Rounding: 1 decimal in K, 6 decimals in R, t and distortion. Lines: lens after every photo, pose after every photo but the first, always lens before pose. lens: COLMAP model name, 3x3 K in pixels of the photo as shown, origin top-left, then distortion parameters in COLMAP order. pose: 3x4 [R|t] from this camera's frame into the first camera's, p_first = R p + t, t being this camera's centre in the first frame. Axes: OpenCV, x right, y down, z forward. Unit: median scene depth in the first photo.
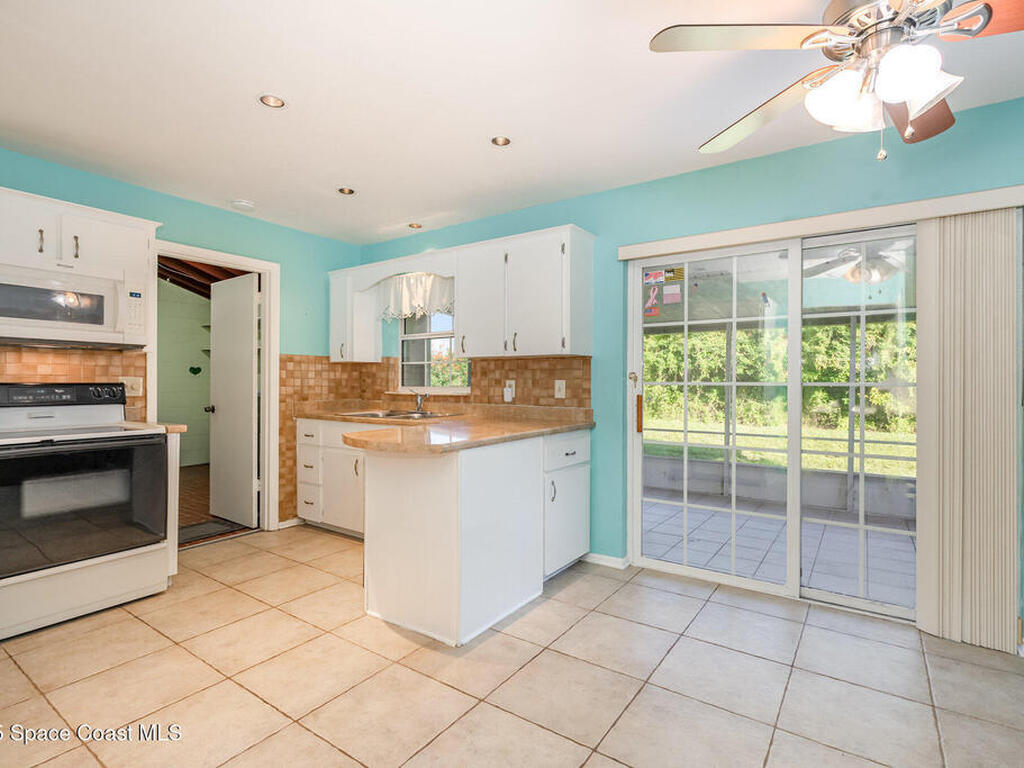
lens RADIAL K [[515.3, 0, 514.3], [0, 515.3, 384.0], [0, 0, 1]] dist [0.001166, -0.000093]
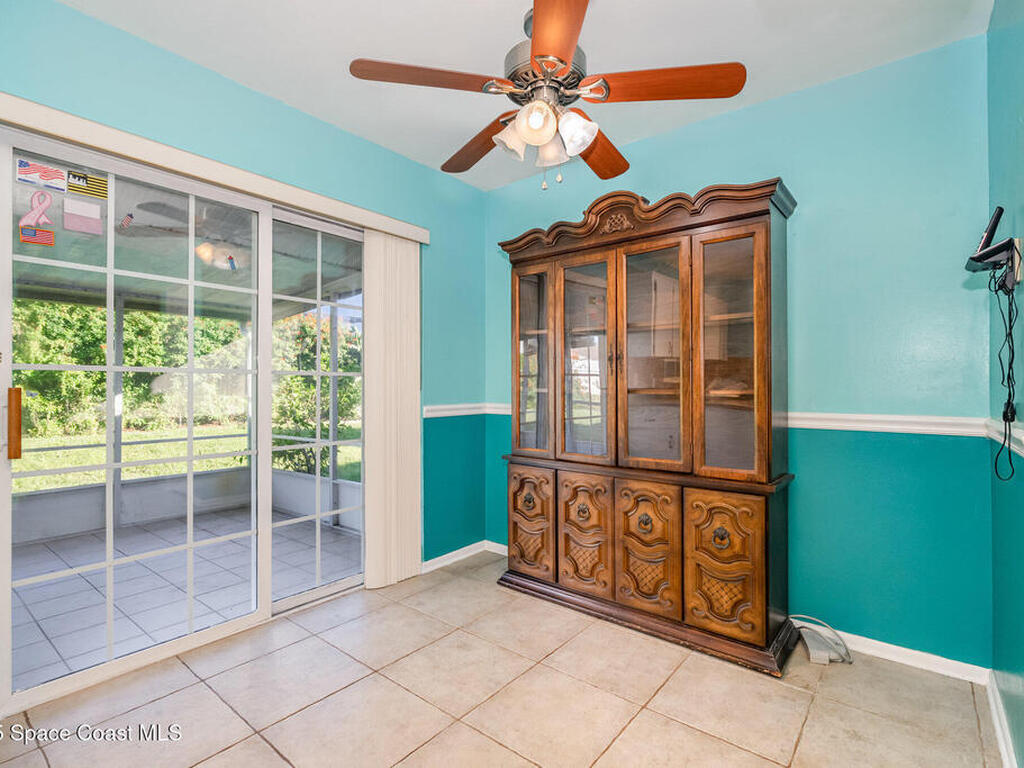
lens RADIAL K [[515.3, 0, 514.5], [0, 515.3, 383.6], [0, 0, 1]] dist [0.001166, -0.000093]
pose [[0.063894, 0.001270, 0.997956, -0.200665], [0.000930, 0.999999, -0.001332, 0.015135], [-0.997956, 0.001013, 0.063892, 0.368745]]
